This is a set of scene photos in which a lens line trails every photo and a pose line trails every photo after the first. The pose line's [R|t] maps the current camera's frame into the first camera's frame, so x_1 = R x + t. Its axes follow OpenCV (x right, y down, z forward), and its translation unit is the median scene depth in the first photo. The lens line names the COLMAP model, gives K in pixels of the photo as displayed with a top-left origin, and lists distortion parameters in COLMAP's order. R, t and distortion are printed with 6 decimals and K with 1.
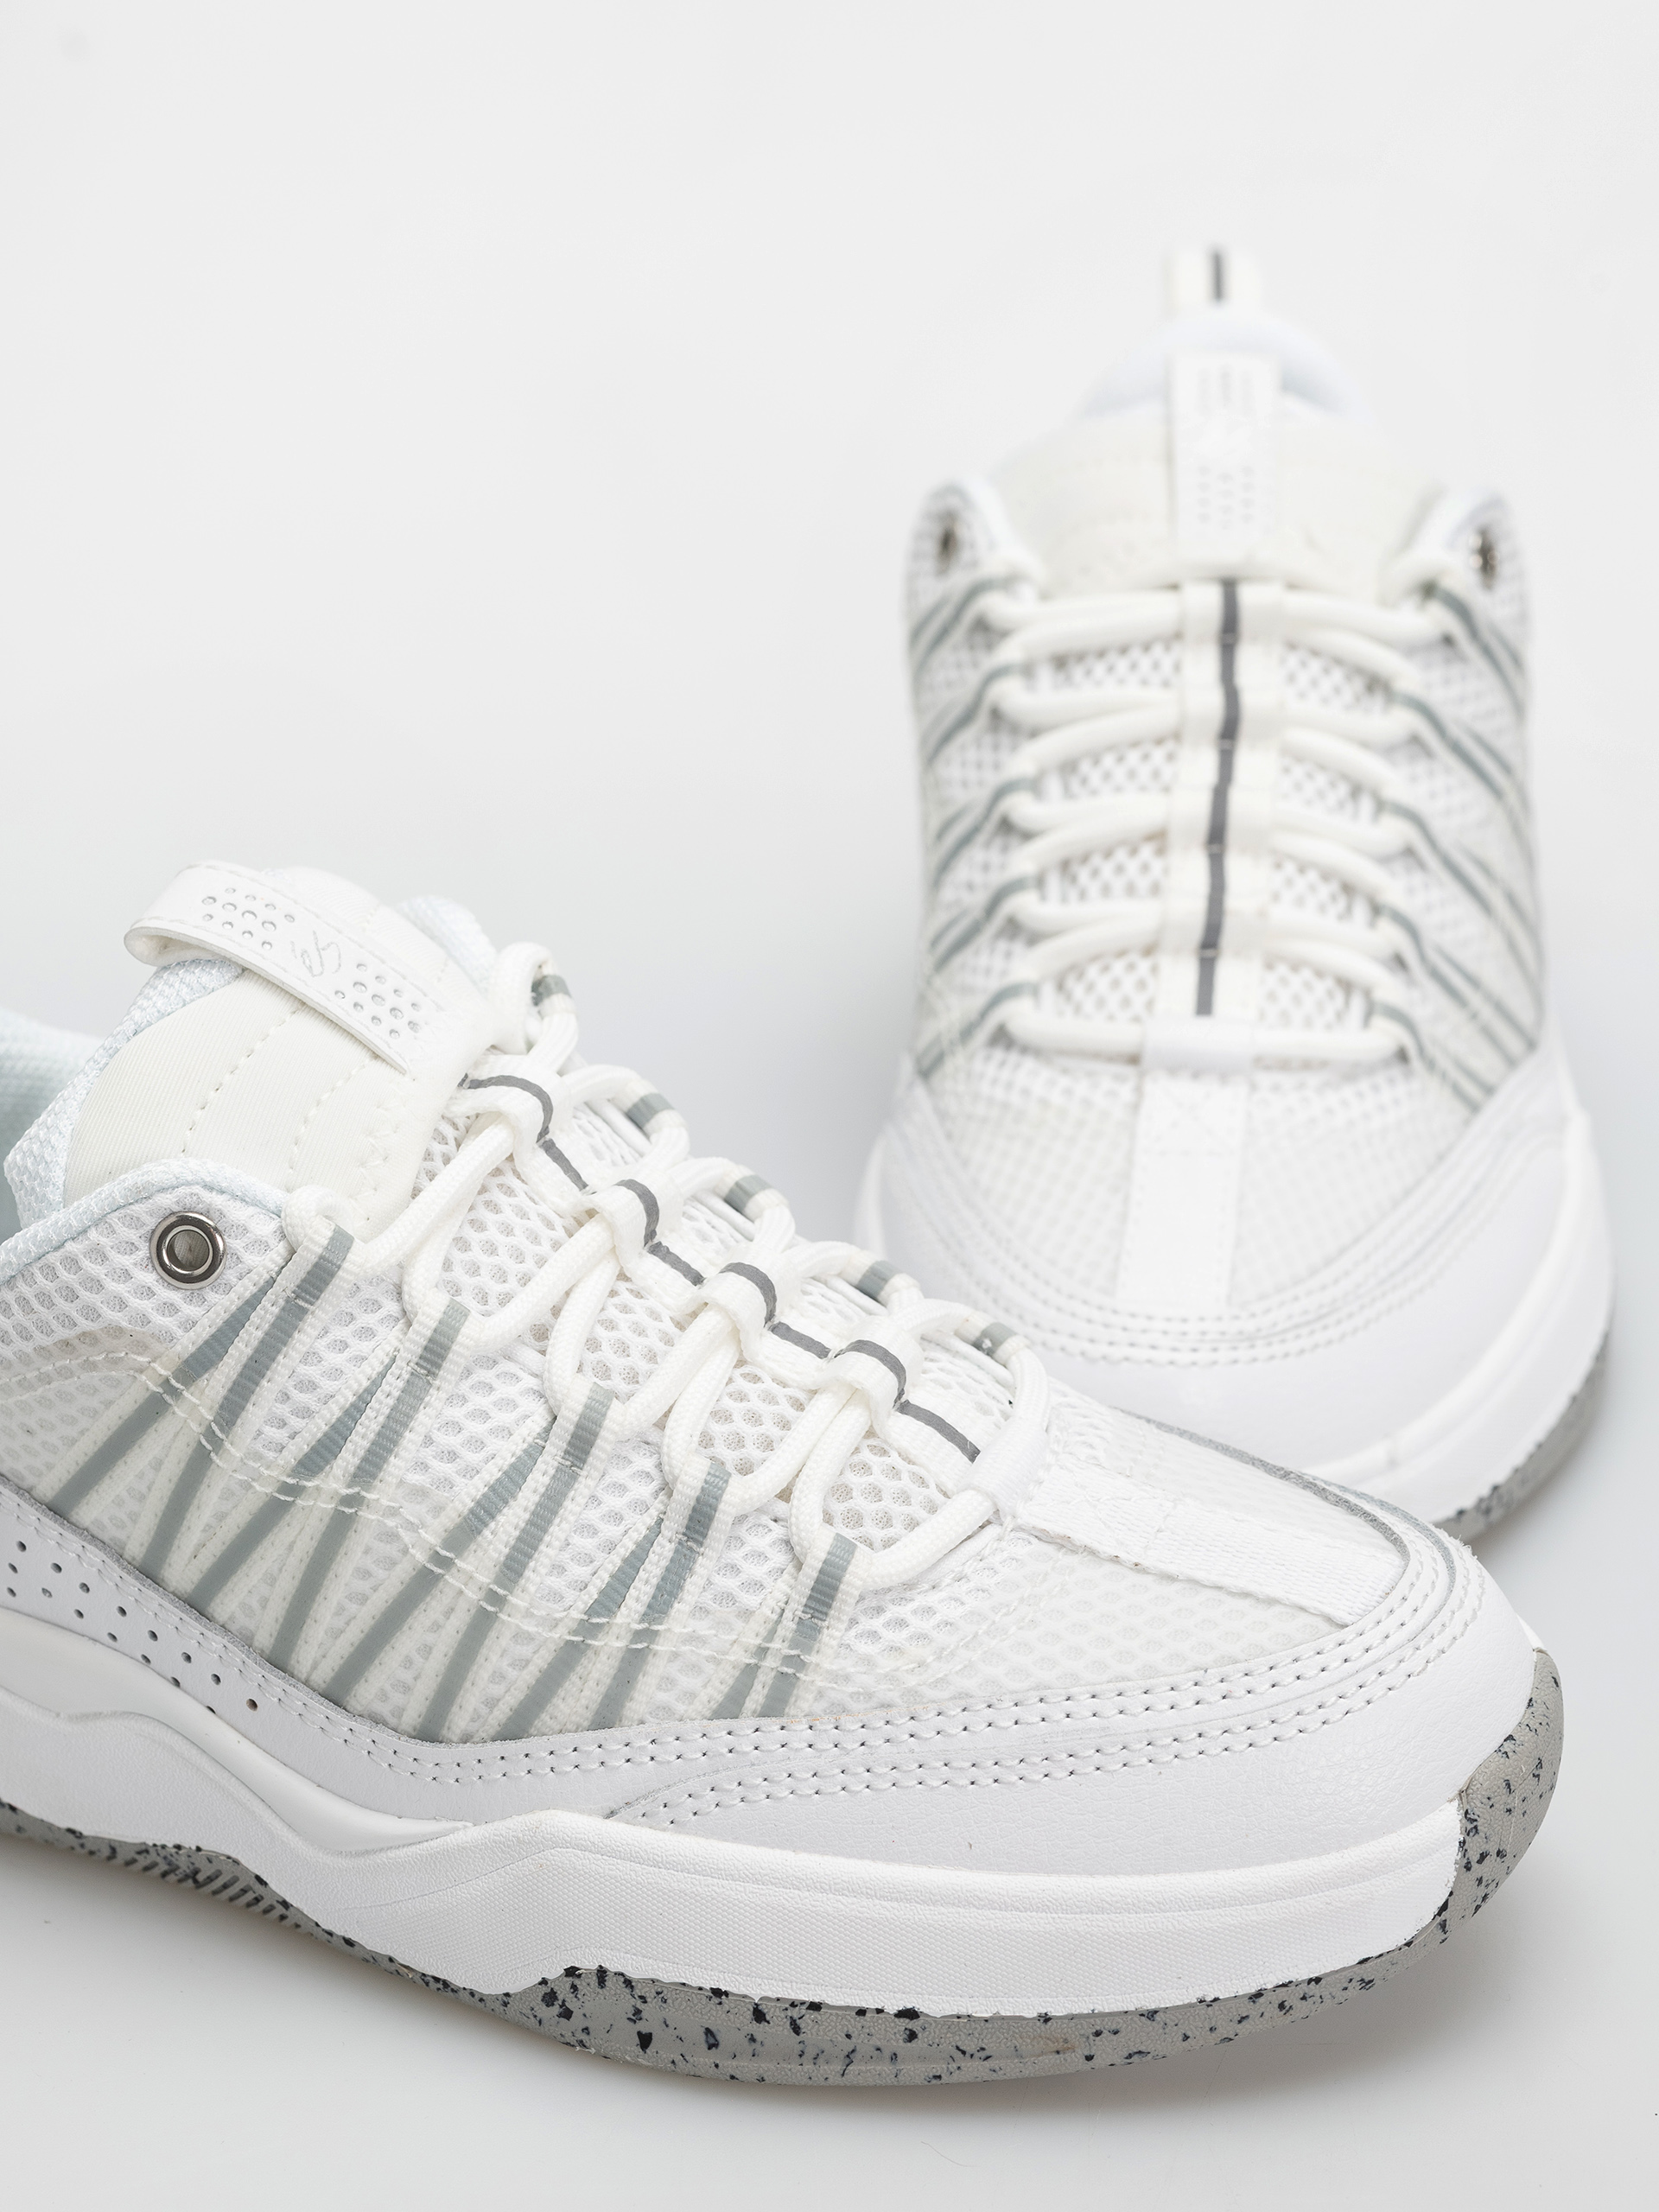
lens RADIAL K [[6855.9, 0, 823.4], [0, 6855.9, 1097.8], [0, 0, 1]] dist [0.117654, 0.000000]
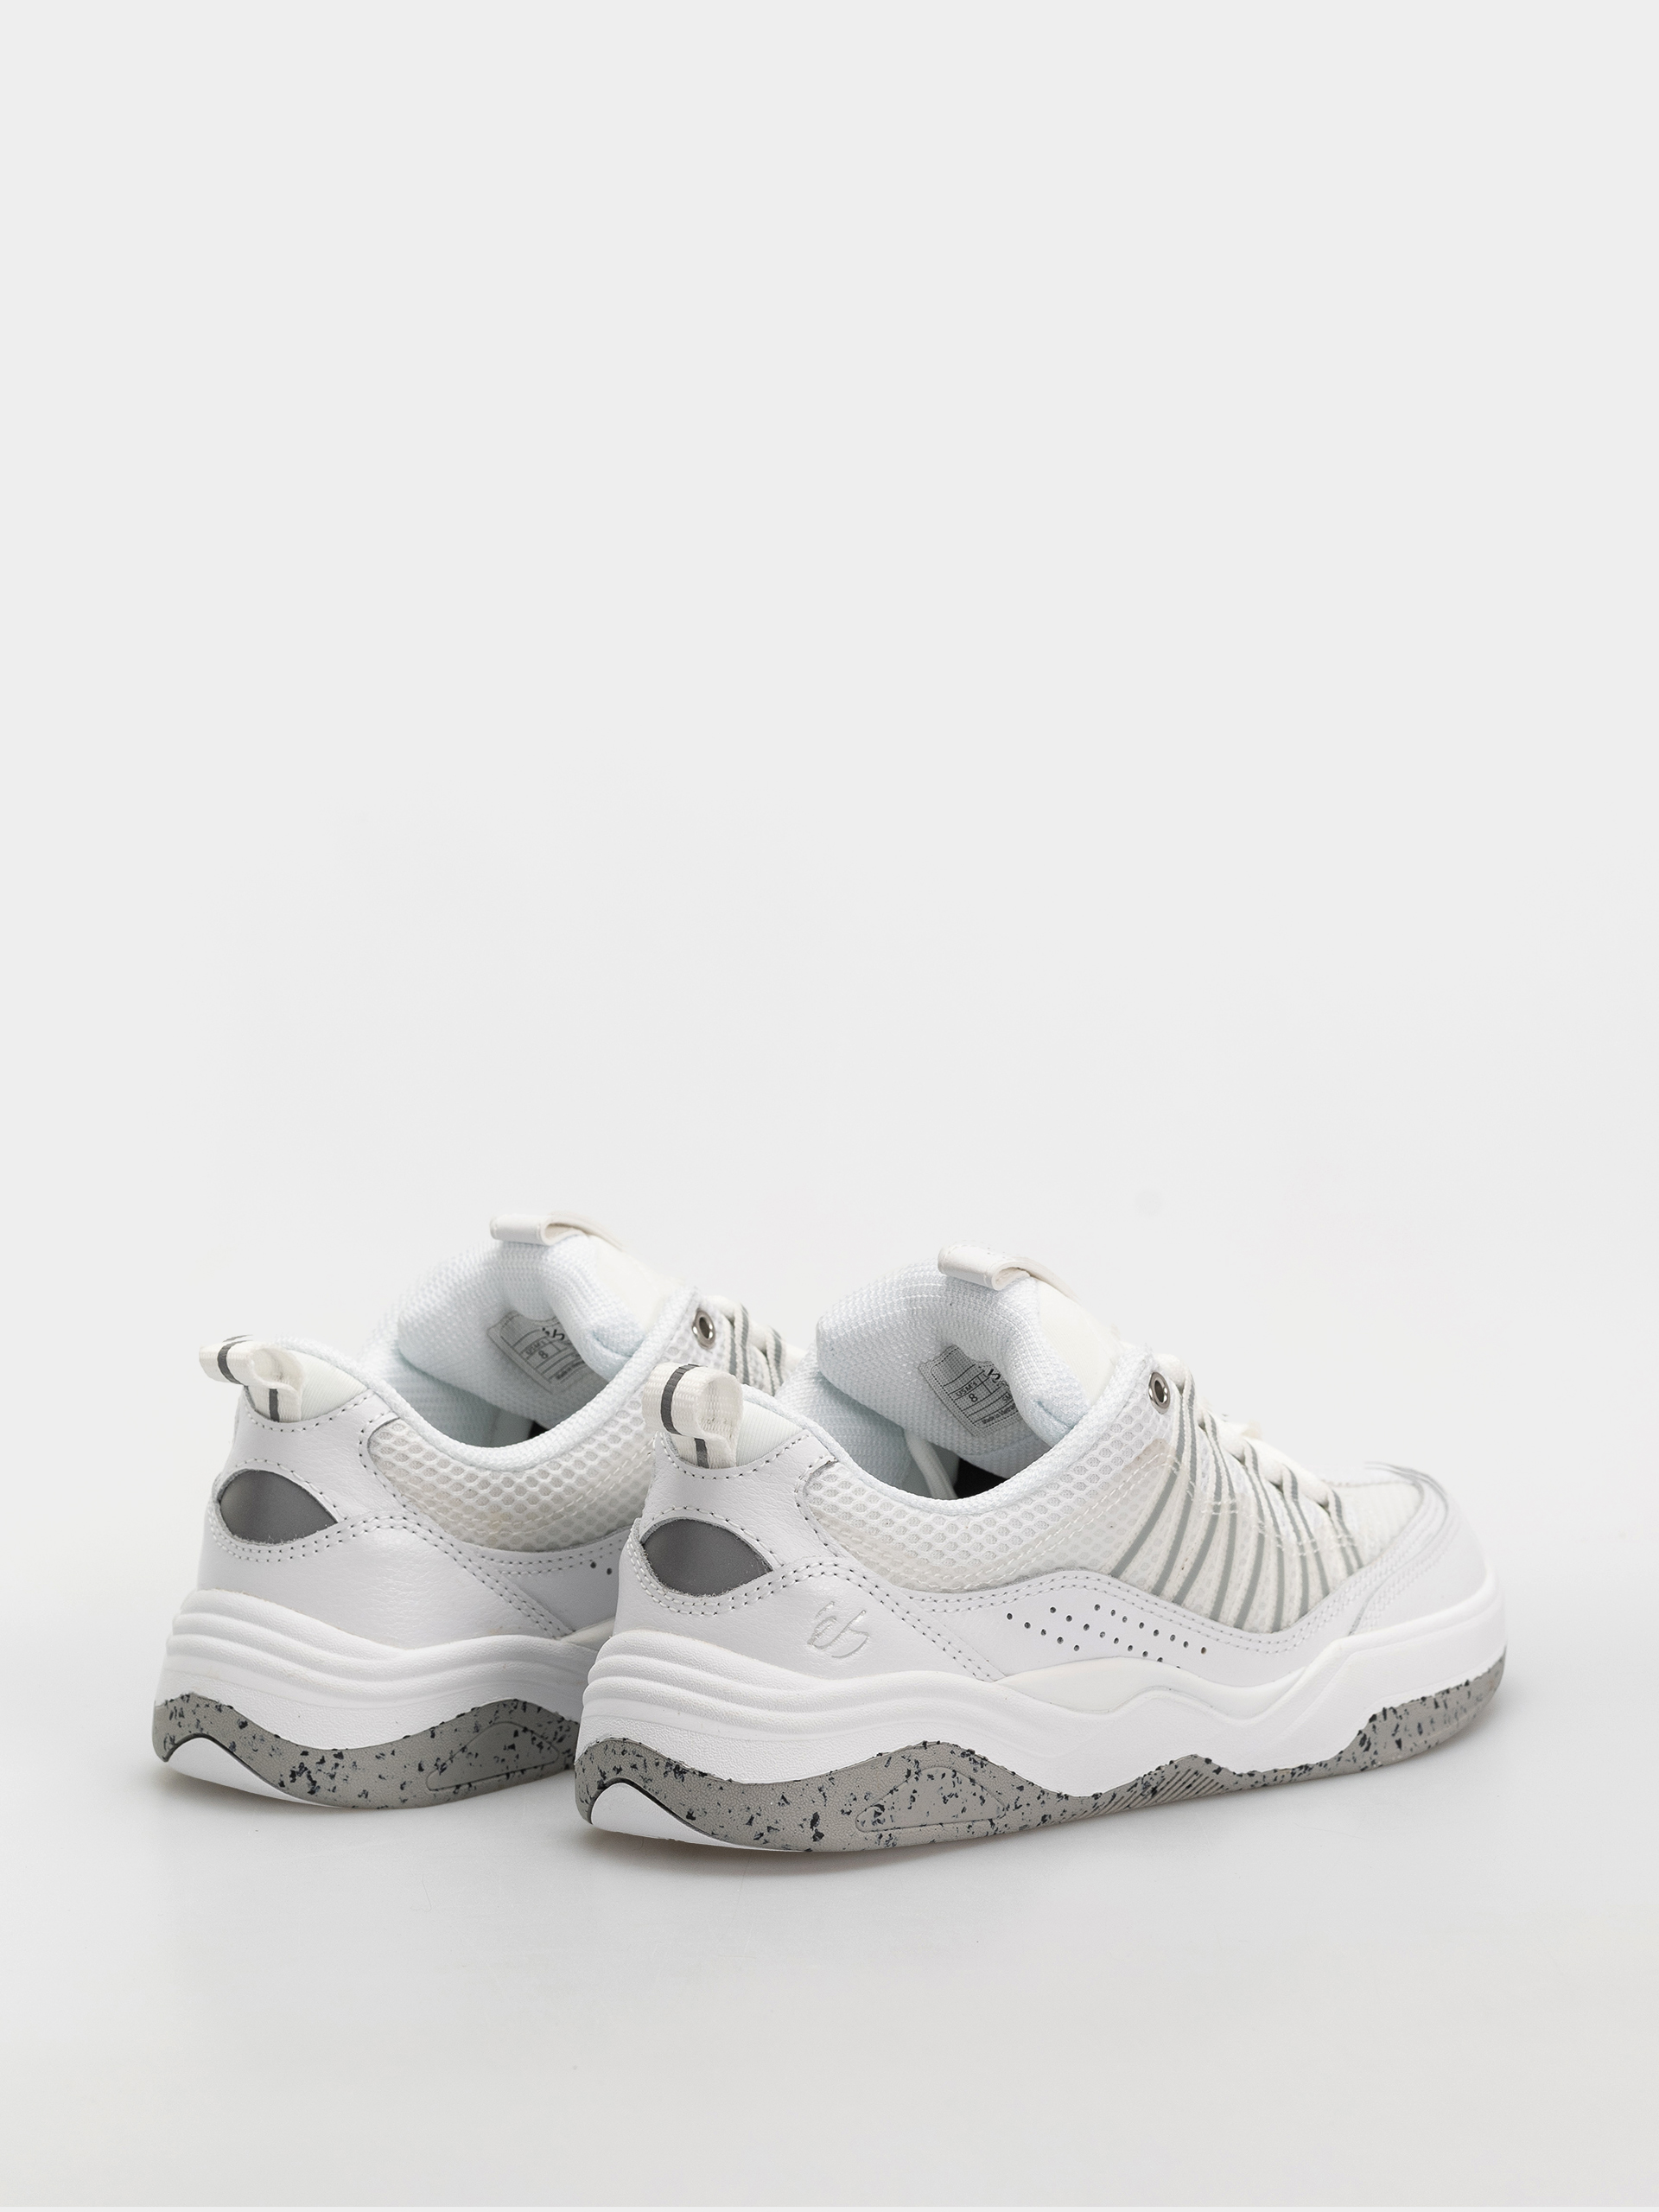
lens RADIAL K [[6855.9, 0, 827.7], [0, 6855.9, 1102.7], [0, 0, 1]] dist [0.117654, 0.000000]
pose [[0.306653, -0.070094, 0.949237, -1.856550], [0.413089, 0.908268, -0.066380, 0.037206], [-0.857509, 0.412475, 0.307479, 0.479113]]
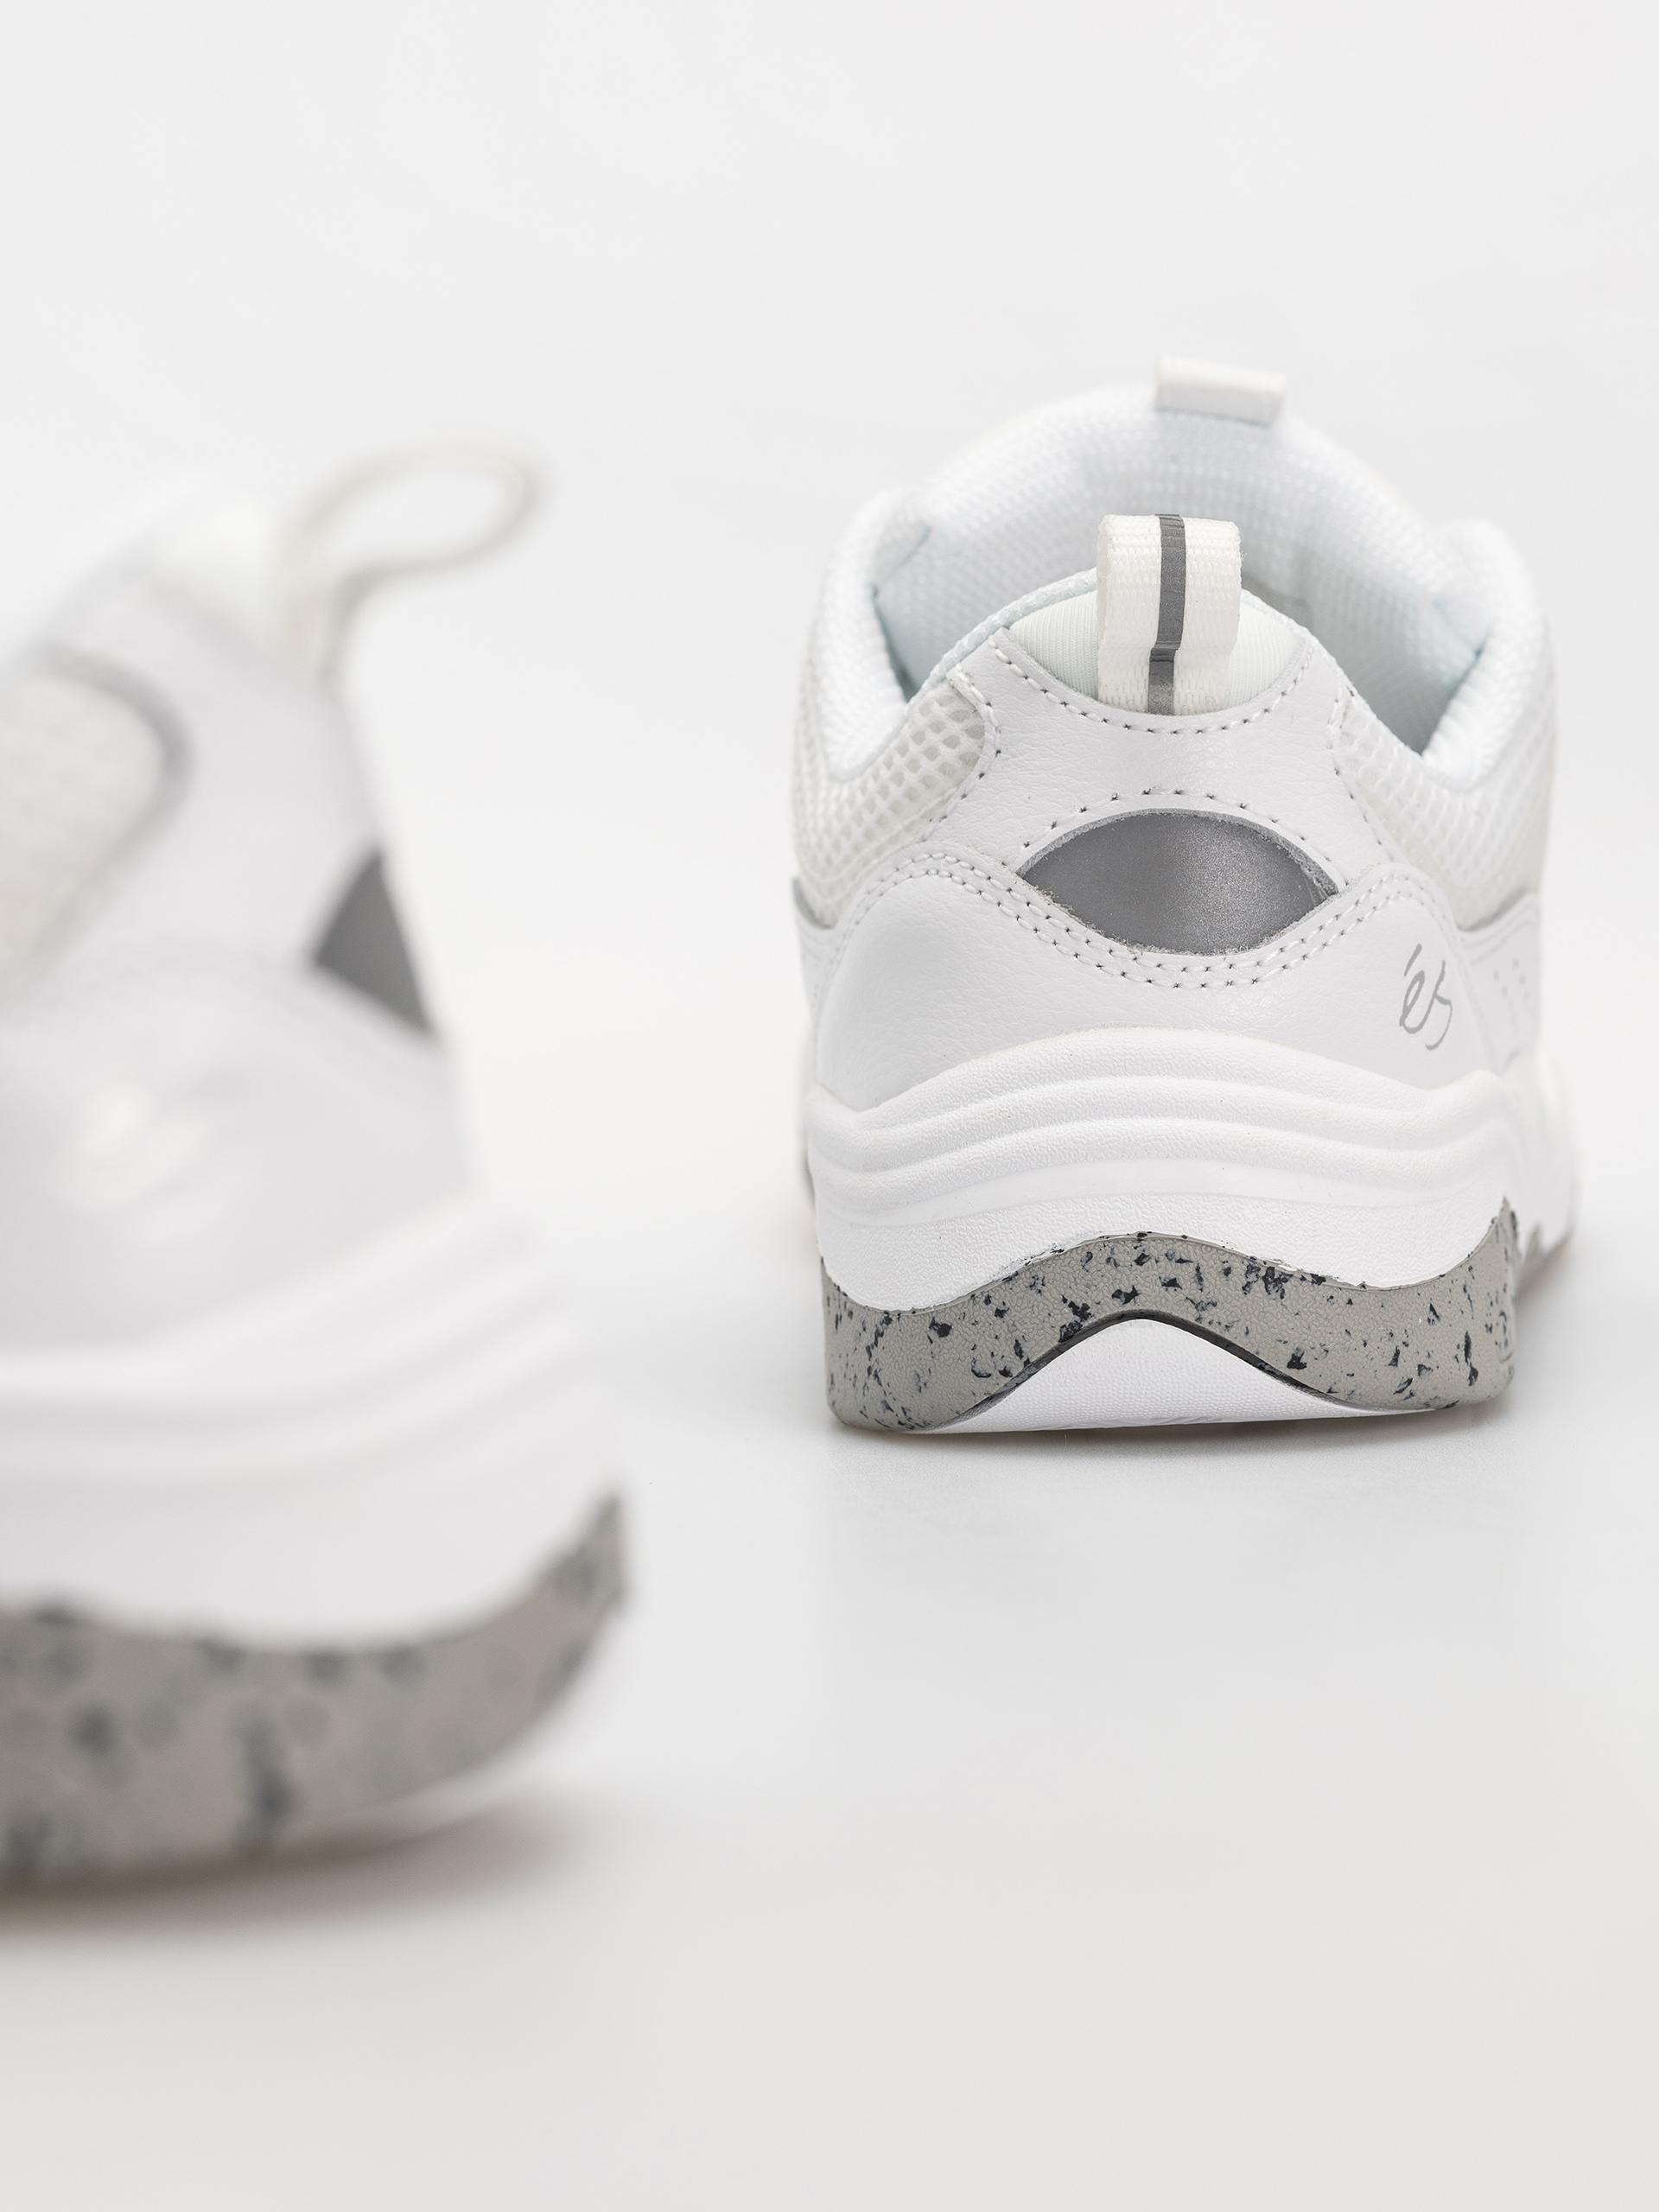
lens RADIAL K [[6855.9, 0, 830.9], [0, 6855.9, 1107.4], [0, 0, 1]] dist [0.117654, 0.000000]
pose [[-0.402691, -0.078136, 0.911995, -1.021157], [0.411587, 0.874484, 0.256658, -0.221086], [-0.817579, 0.478719, -0.319988, 1.457938]]
